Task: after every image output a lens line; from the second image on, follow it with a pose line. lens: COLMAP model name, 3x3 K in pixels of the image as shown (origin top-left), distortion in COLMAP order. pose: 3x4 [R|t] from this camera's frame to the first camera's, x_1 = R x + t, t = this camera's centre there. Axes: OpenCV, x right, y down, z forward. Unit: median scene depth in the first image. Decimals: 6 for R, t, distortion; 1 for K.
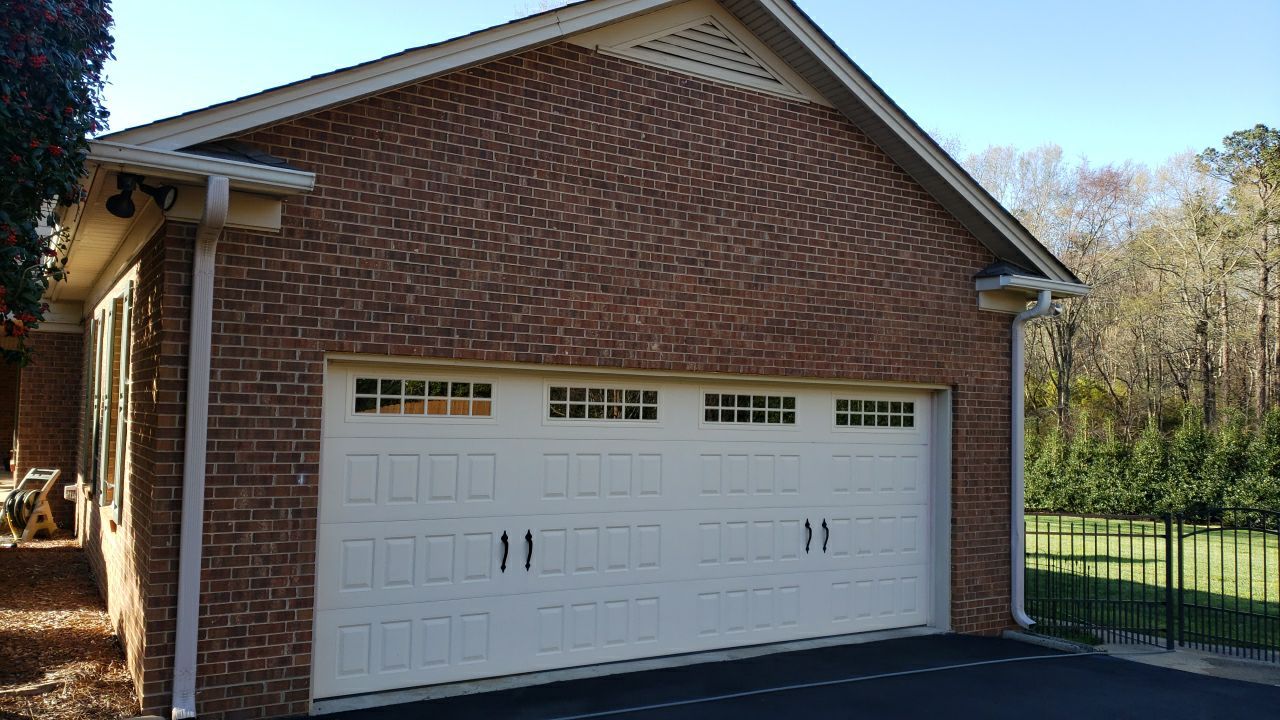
lens RADIAL K [[993.1, 0, 625.3], [0, 993.1, 386.9], [0, 0, 1]] dist [0.121783, -0.180748]
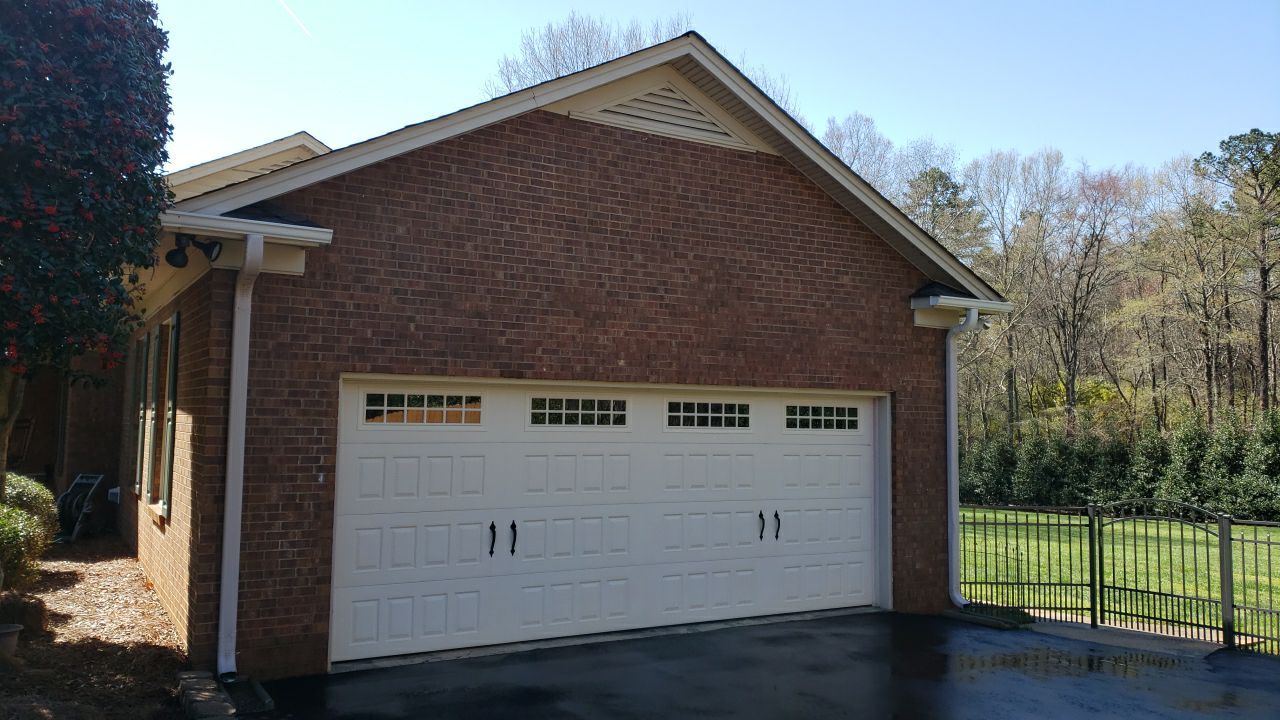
lens RADIAL K [[1002.8, 0, 640.0], [0, 1002.8, 360.0], [0, 0, 1]] dist [0.121606, -0.222673]
pose [[0.999952, -0.009590, -0.002230, 0.054828], [0.009519, 0.999499, -0.030180, -0.007926], [0.002518, 0.030157, 0.999542, -0.186626]]
